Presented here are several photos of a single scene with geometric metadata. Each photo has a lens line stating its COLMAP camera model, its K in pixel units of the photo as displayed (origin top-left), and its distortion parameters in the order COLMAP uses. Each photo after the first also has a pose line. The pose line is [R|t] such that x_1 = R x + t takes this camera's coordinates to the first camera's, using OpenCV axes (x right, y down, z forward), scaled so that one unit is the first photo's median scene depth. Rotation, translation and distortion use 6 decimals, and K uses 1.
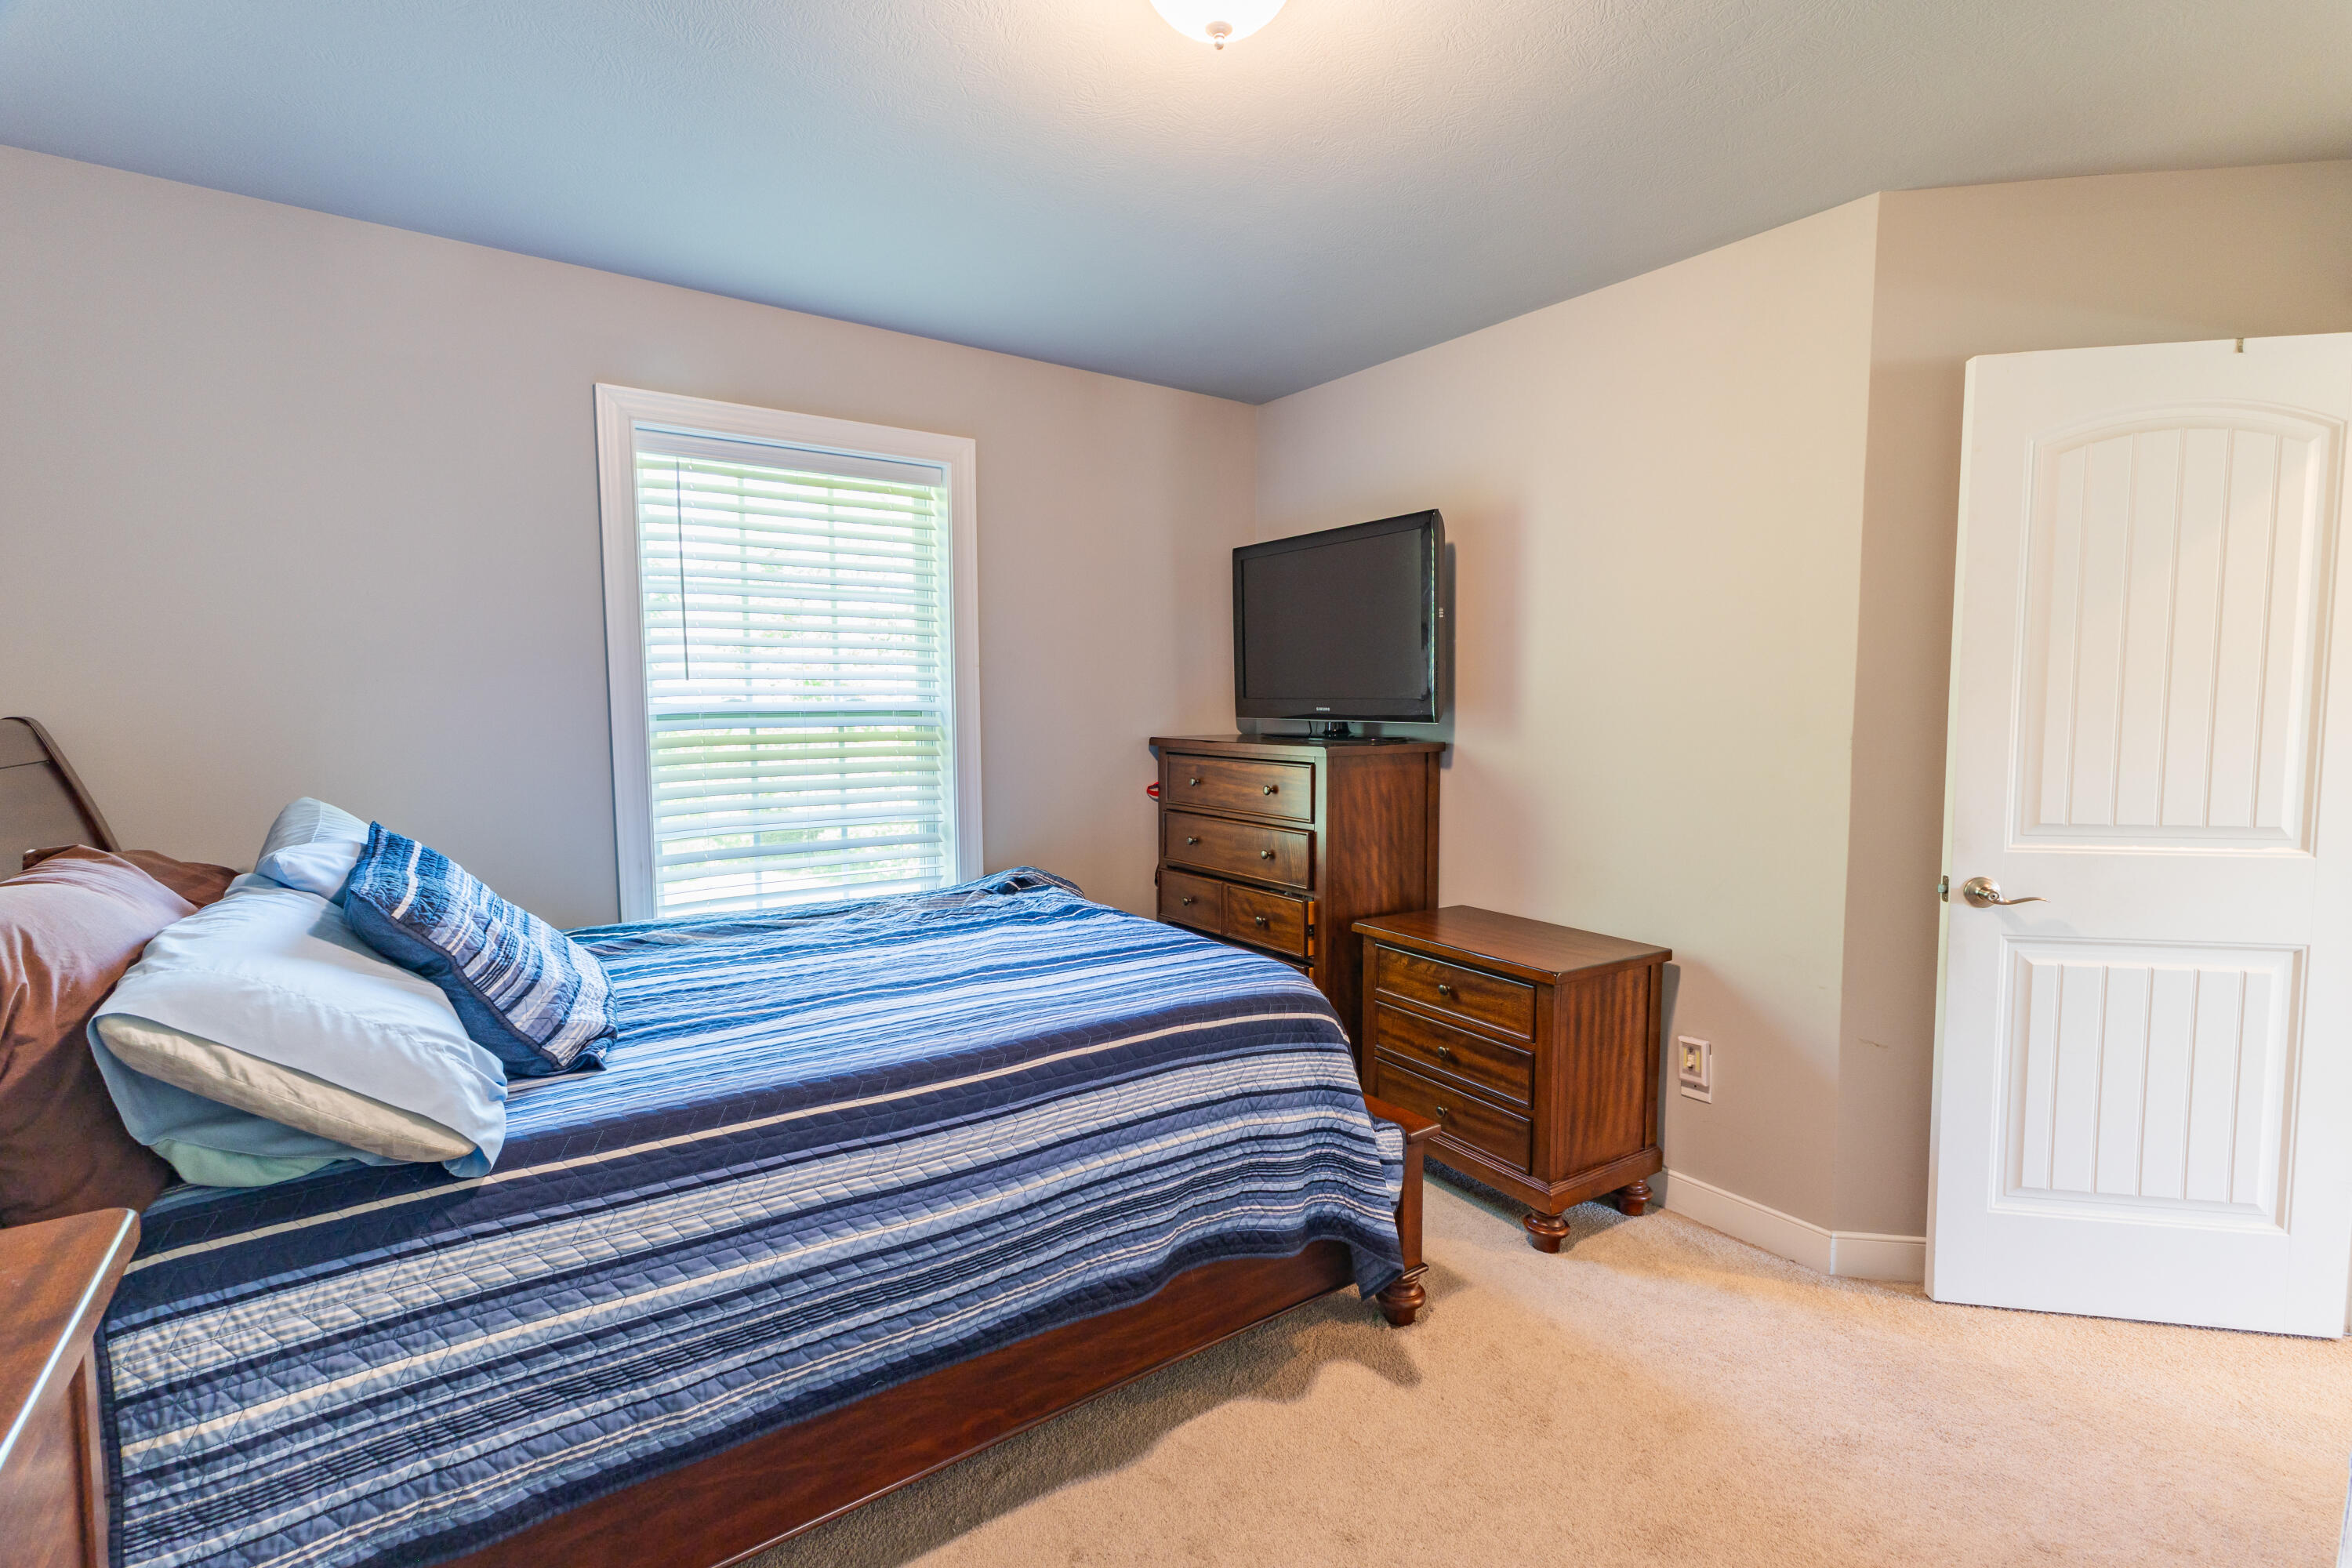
lens RADIAL K [[1074.5, 0, 1172.8], [0, 1074.5, 776.2], [0, 0, 1]] dist [-0.001908, 0.000212]
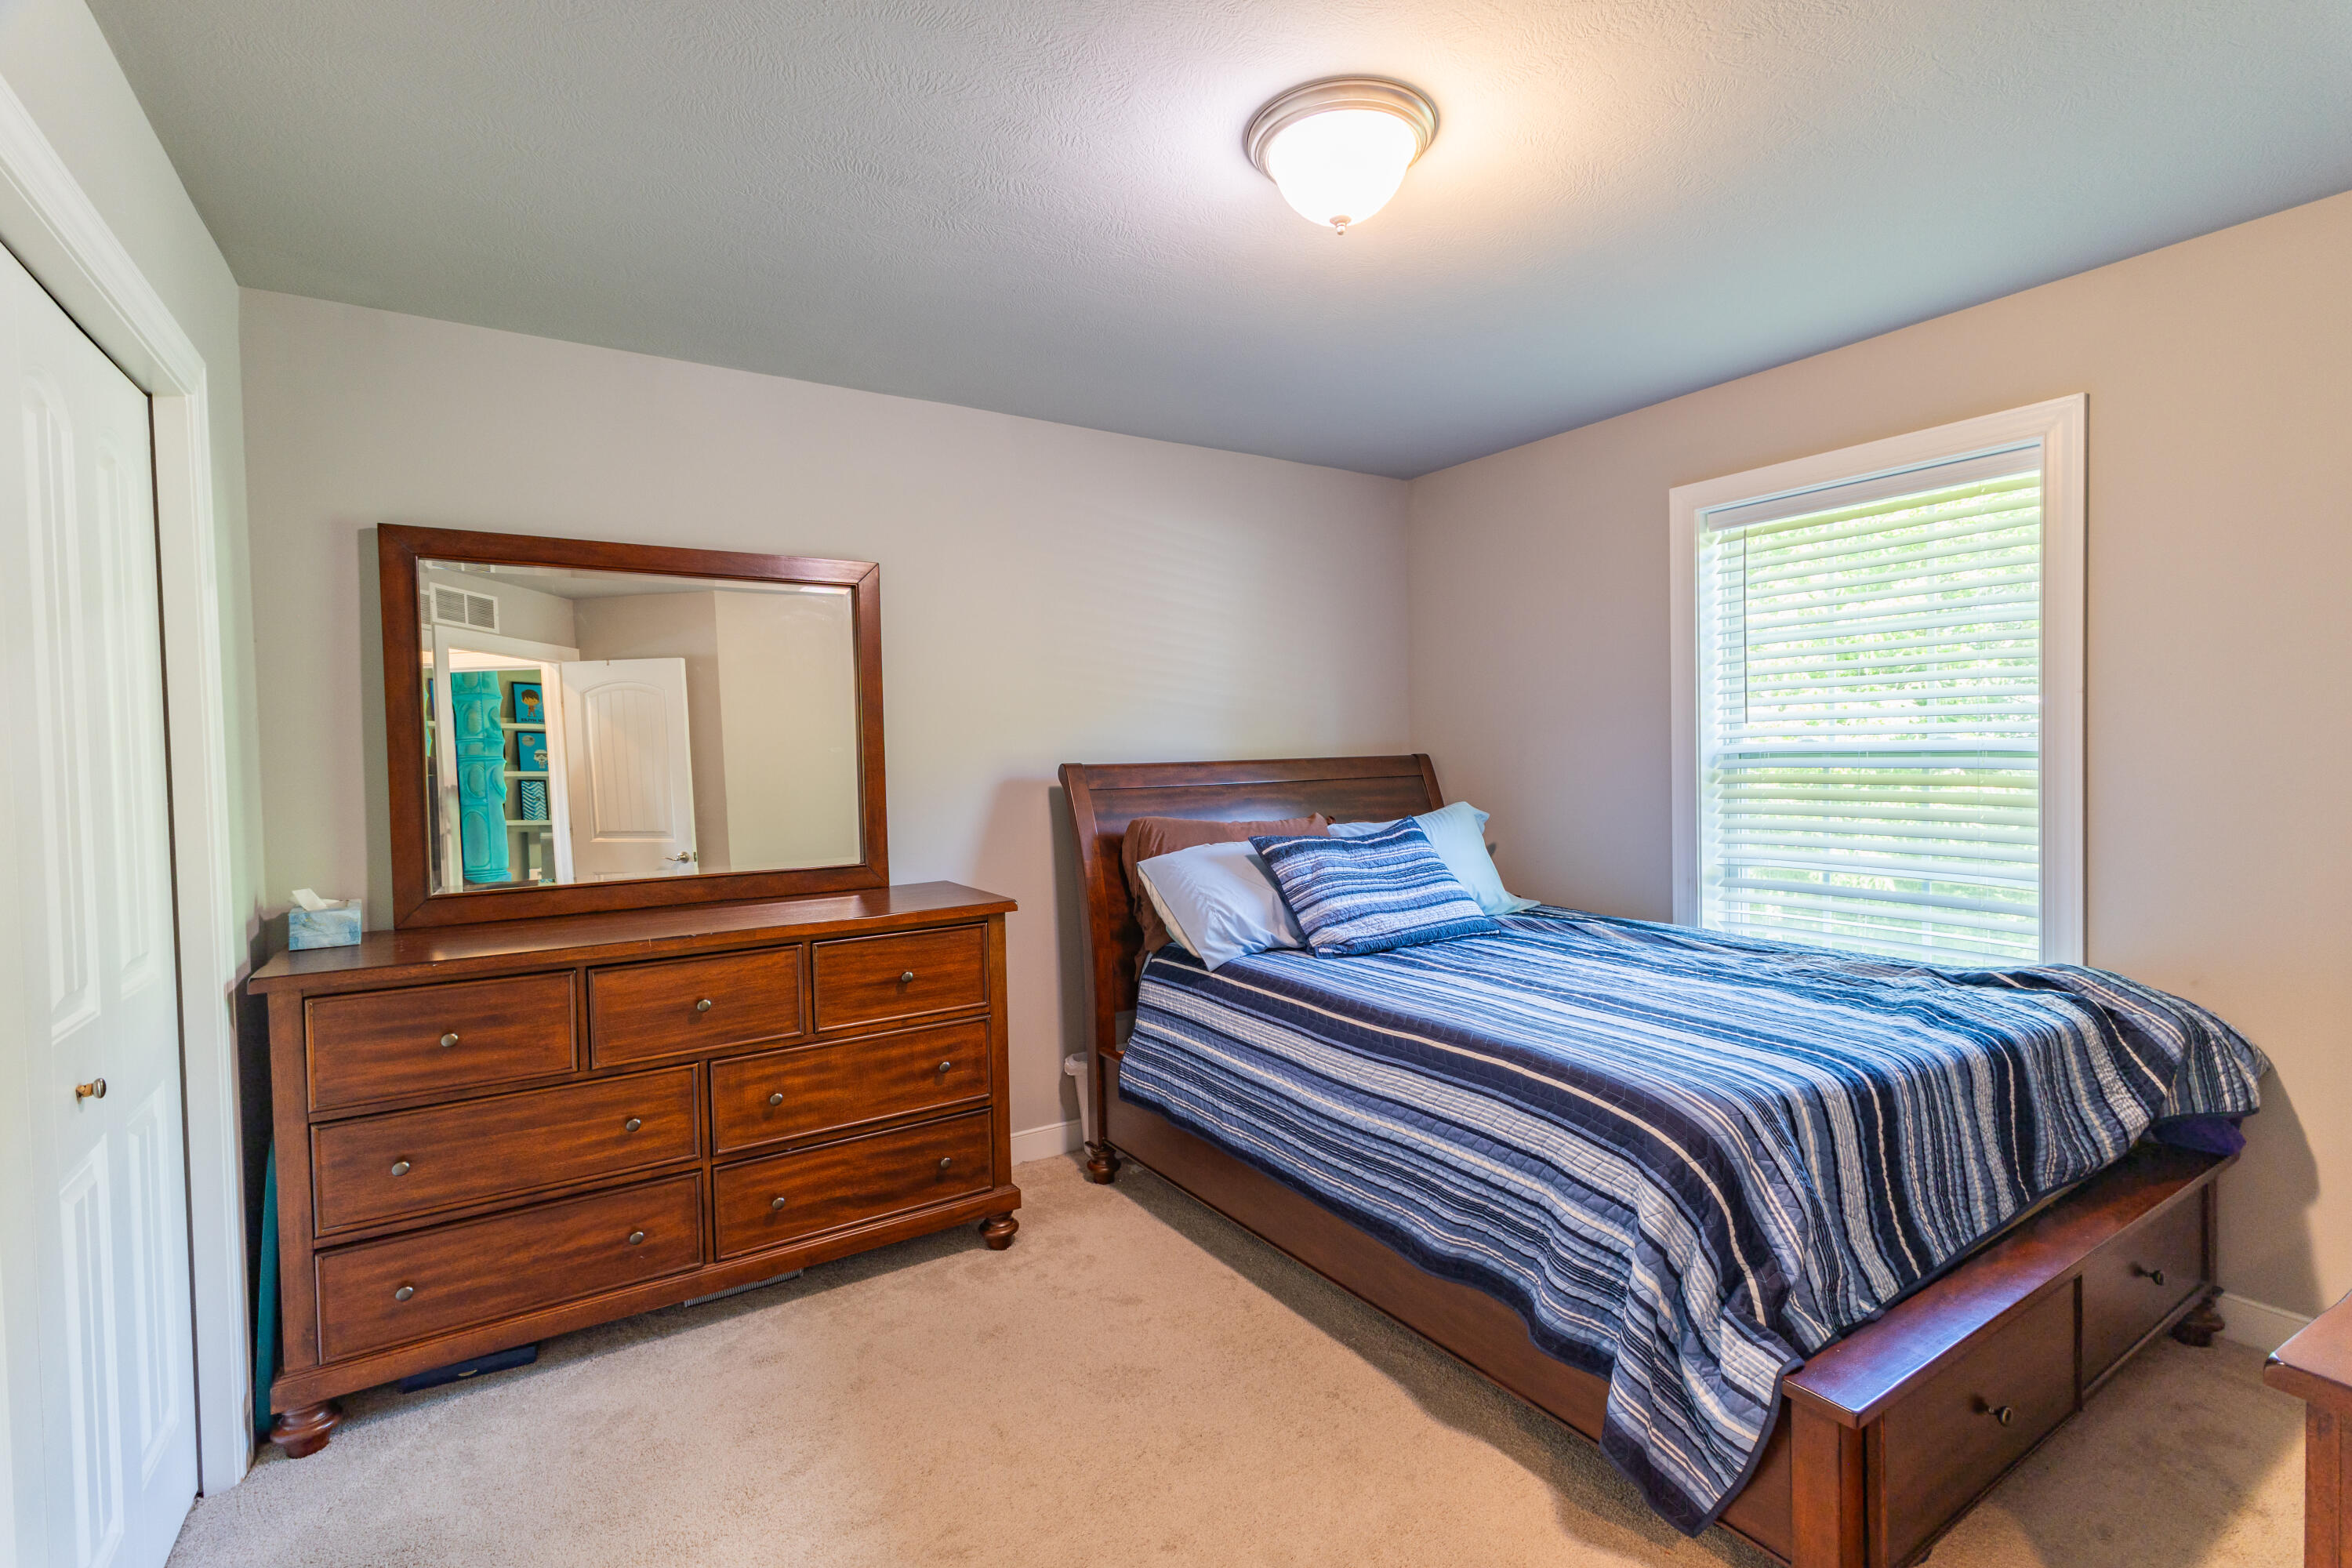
lens RADIAL K [[1074.5, 0, 1175.0], [0, 1074.5, 776.5], [0, 0, 1]] dist [-0.001908, 0.000212]
pose [[-0.059931, 0.029123, -0.997778, 1.117319], [-0.053931, 0.998020, 0.032370, -0.062275], [0.996745, 0.055751, -0.058242, 0.771628]]
